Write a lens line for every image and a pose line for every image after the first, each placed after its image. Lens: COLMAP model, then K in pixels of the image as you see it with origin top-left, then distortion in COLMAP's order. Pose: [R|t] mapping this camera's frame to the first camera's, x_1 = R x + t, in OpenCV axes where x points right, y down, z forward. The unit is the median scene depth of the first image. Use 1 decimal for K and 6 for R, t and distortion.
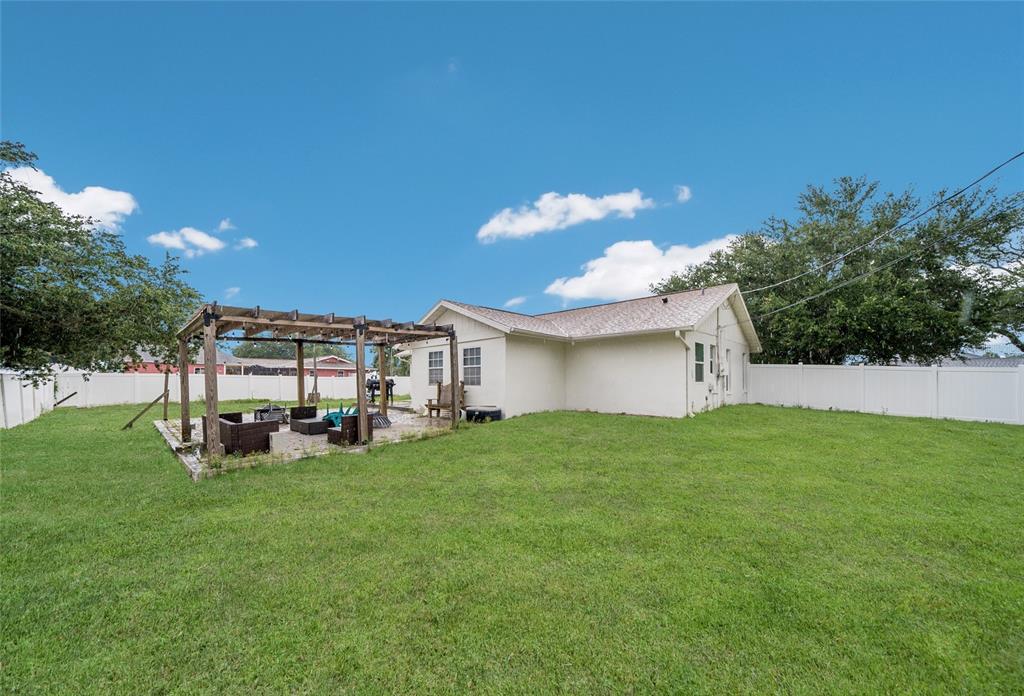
lens RADIAL K [[365.5, 0, 512.4], [0, 365.5, 354.7], [0, 0, 1]] dist [-0.000130, 0.000463]
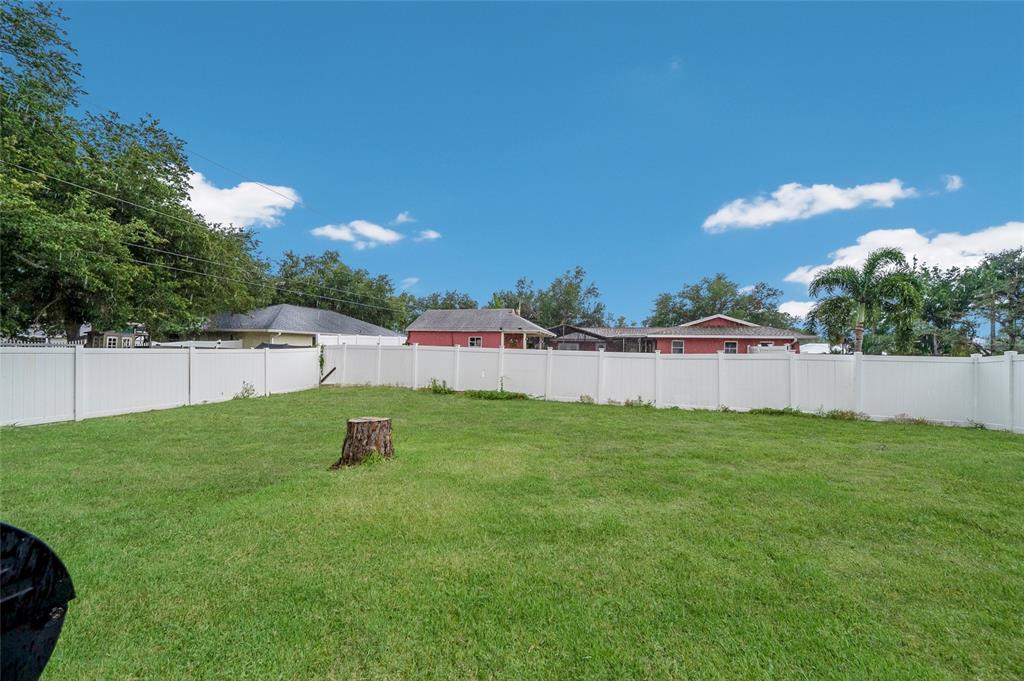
lens RADIAL K [[357.0, 0, 511.9], [0, 357.0, 333.8], [0, 0, 1]] dist [0.001107, -0.000022]
pose [[0.999985, -0.005115, 0.001936, -0.640163], [0.005176, 0.999443, -0.032965, 0.006755], [-0.001766, 0.032975, 0.999455, 0.011989]]
